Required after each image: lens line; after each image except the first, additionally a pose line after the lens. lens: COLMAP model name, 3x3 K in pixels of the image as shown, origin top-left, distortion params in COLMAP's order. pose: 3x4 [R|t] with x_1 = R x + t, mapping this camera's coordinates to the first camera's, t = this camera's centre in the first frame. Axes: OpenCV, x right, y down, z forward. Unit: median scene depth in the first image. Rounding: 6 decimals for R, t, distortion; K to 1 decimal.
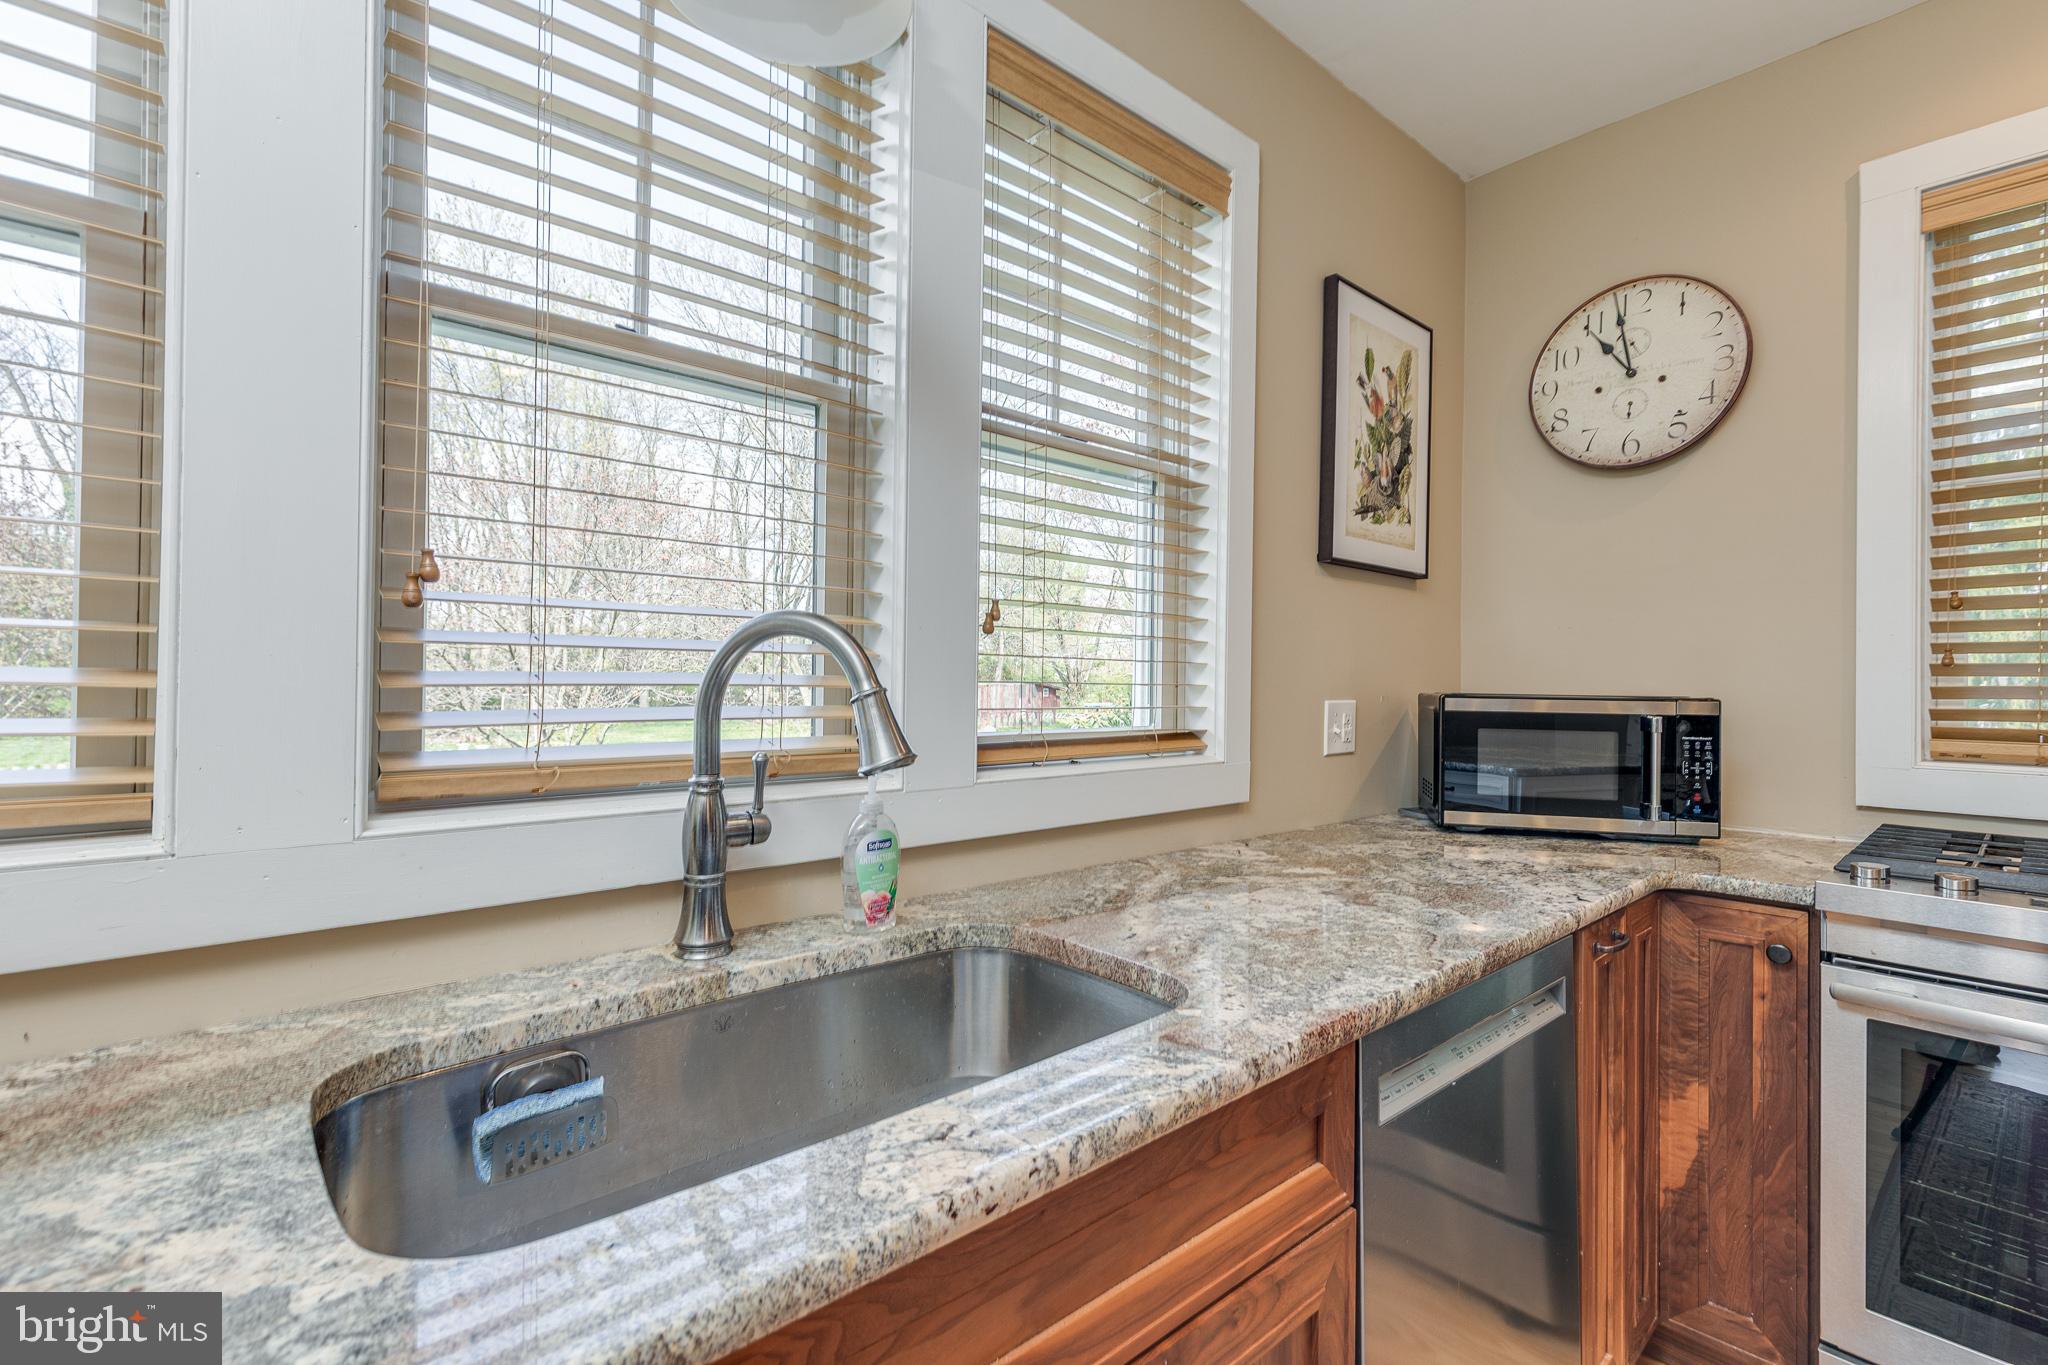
lens RADIAL K [[927.9, 0, 1017.8], [0, 927.9, 673.8], [0, 0, 1]] dist [0.001648, -0.000370]
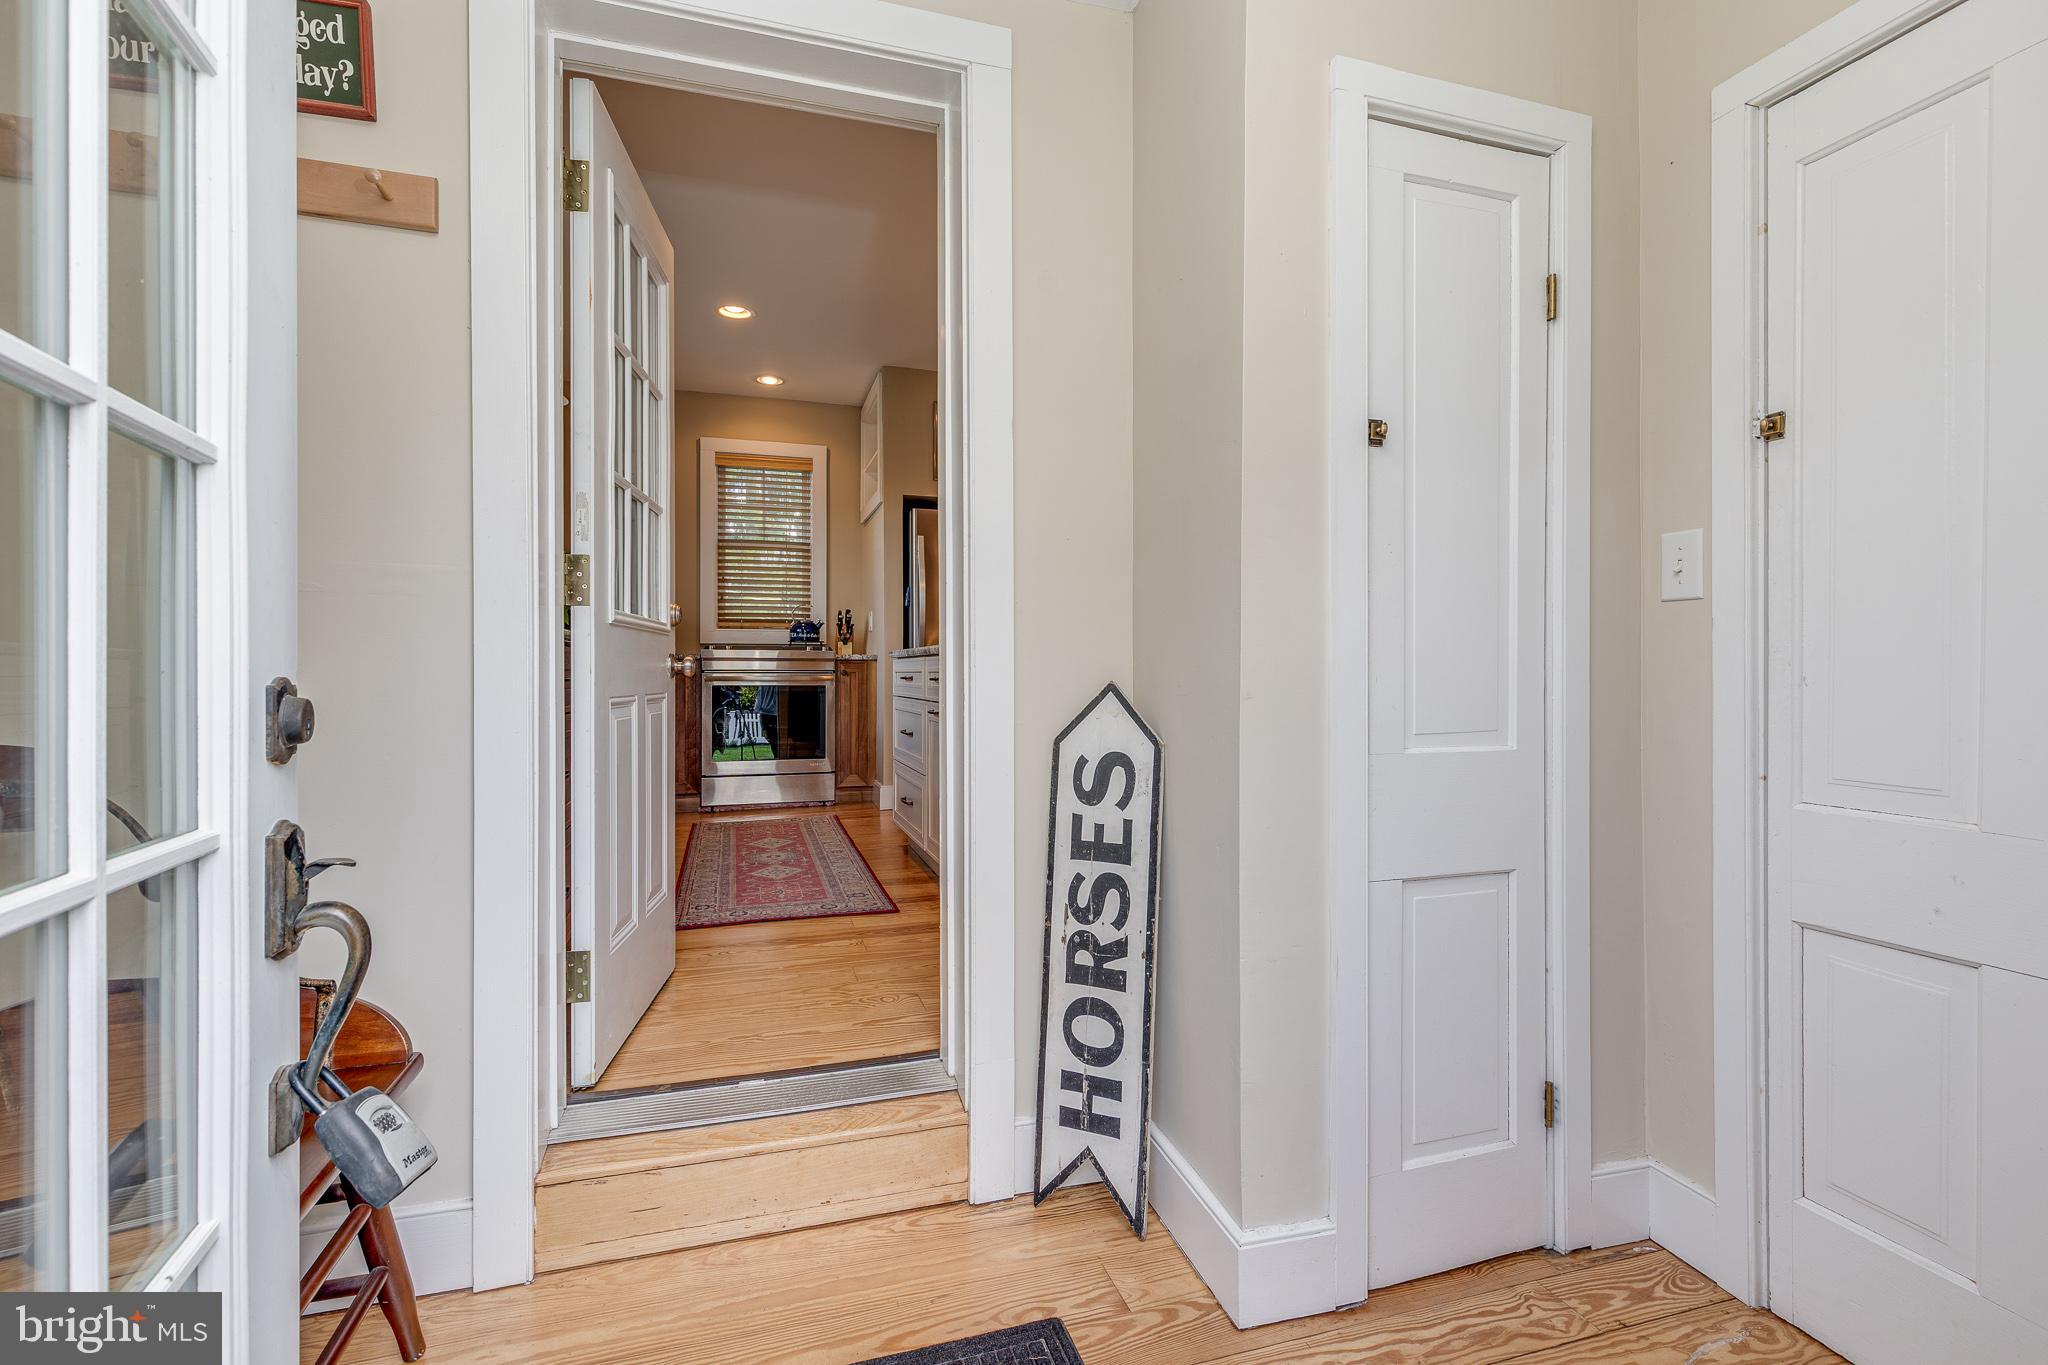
lens RADIAL K [[927.9, 0, 1022.9], [0, 927.9, 672.3], [0, 0, 1]] dist [0.001648, -0.000370]
pose [[0.413101, -0.009261, 0.910638, -1.521515], [0.000031, 0.999948, 0.010156, 0.211588], [-0.910685, -0.004167, 0.413080, -1.301642]]
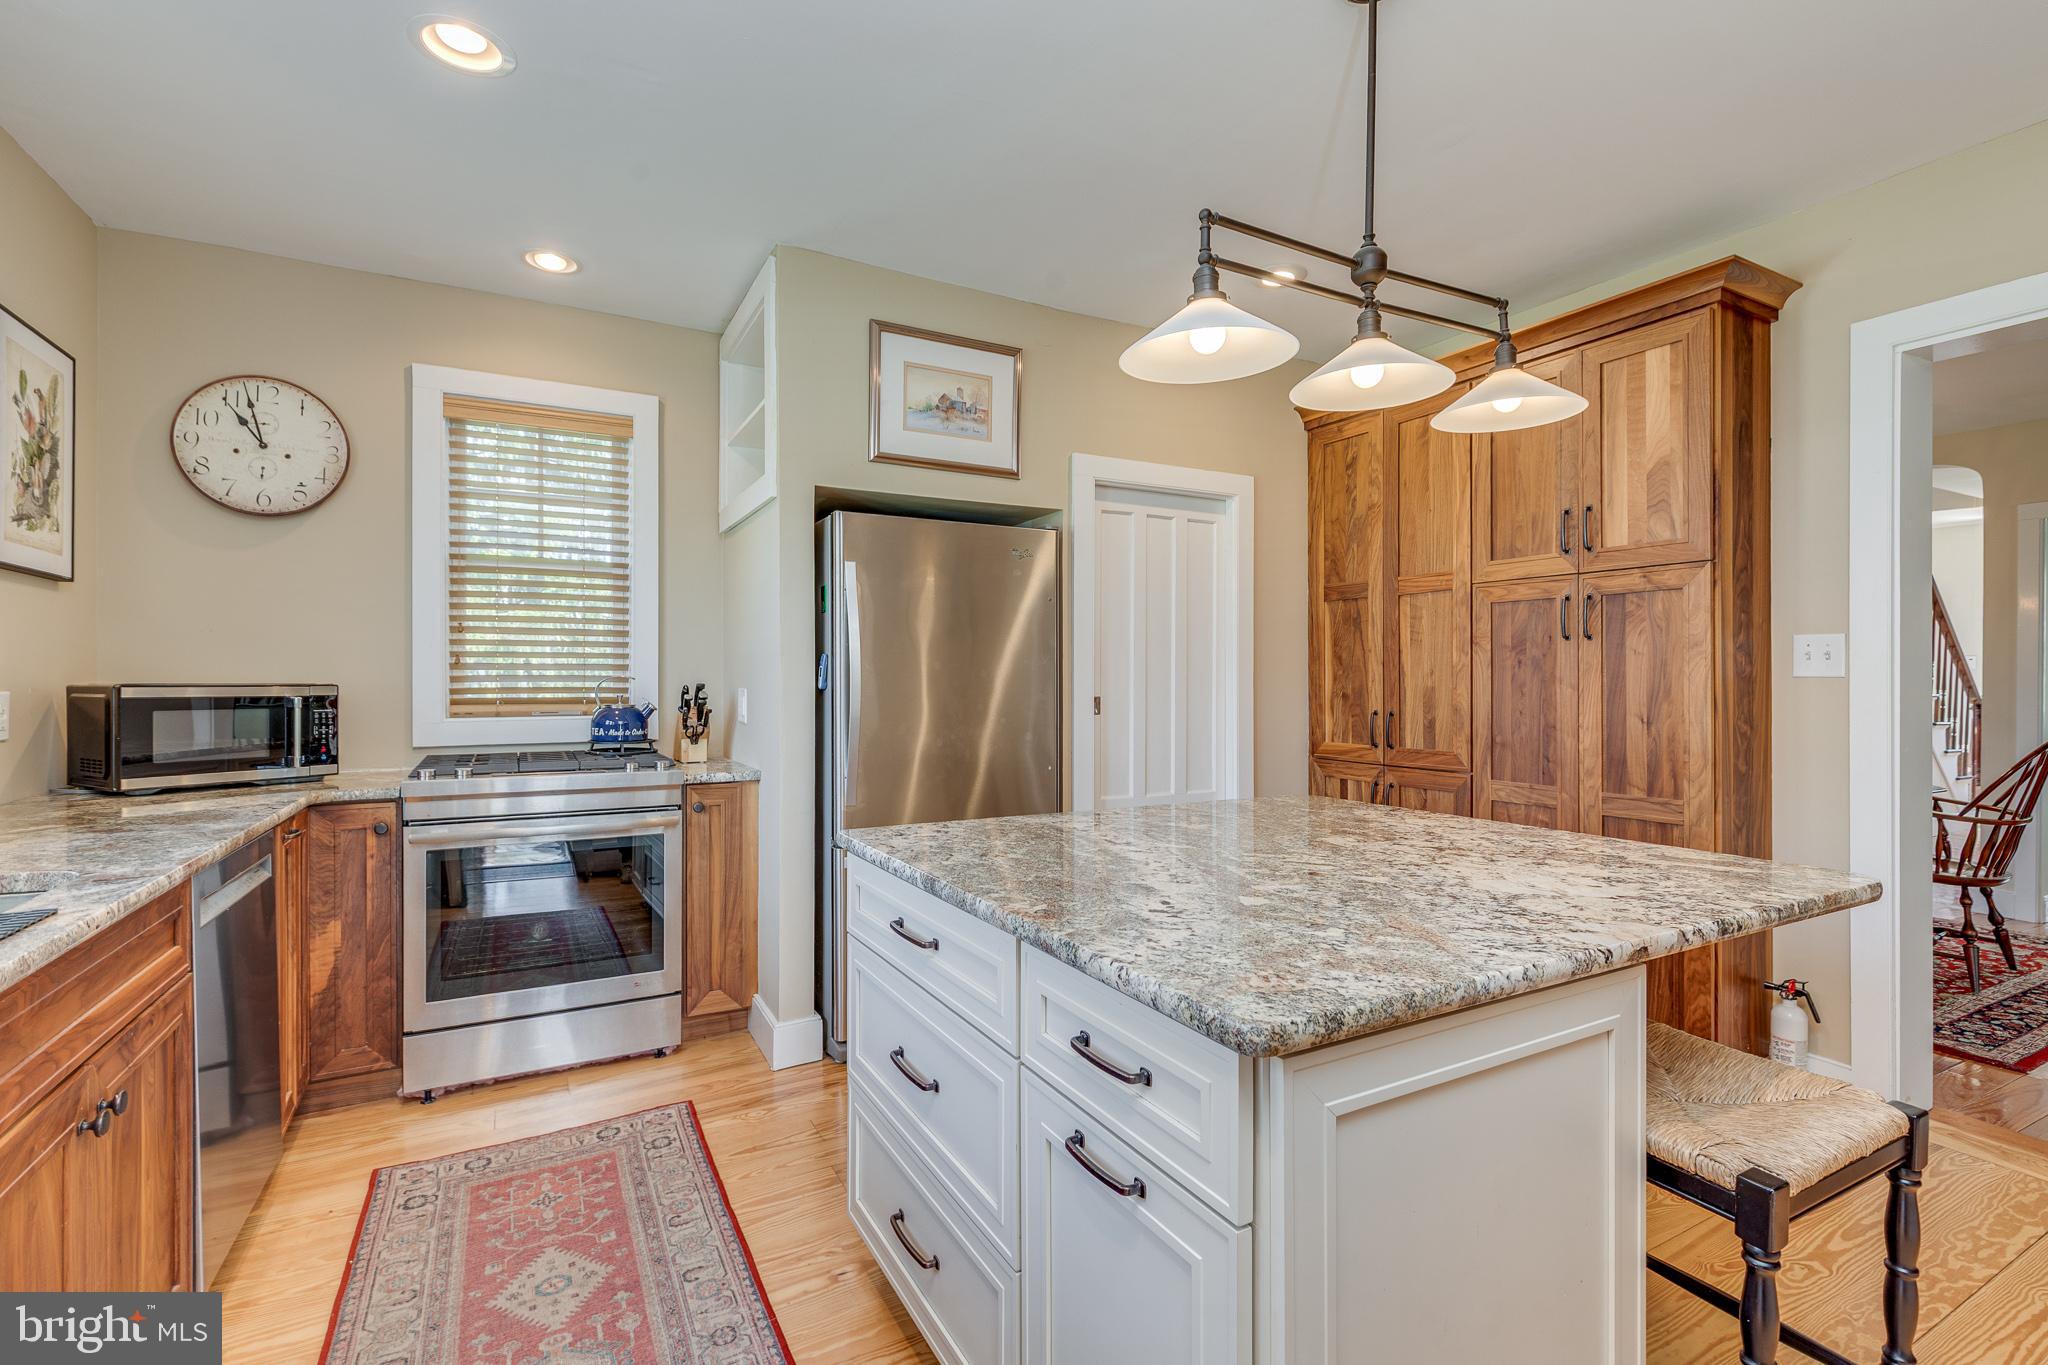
lens RADIAL K [[927.9, 0, 1018.9], [0, 927.9, 685.6], [0, 0, 1]] dist [0.001648, -0.000370]
pose [[0.230726, -0.015659, 0.972893, -0.484642], [-0.005231, 0.999836, 0.017333, -0.003771], [-0.973005, -0.009088, 0.230607, -0.459796]]
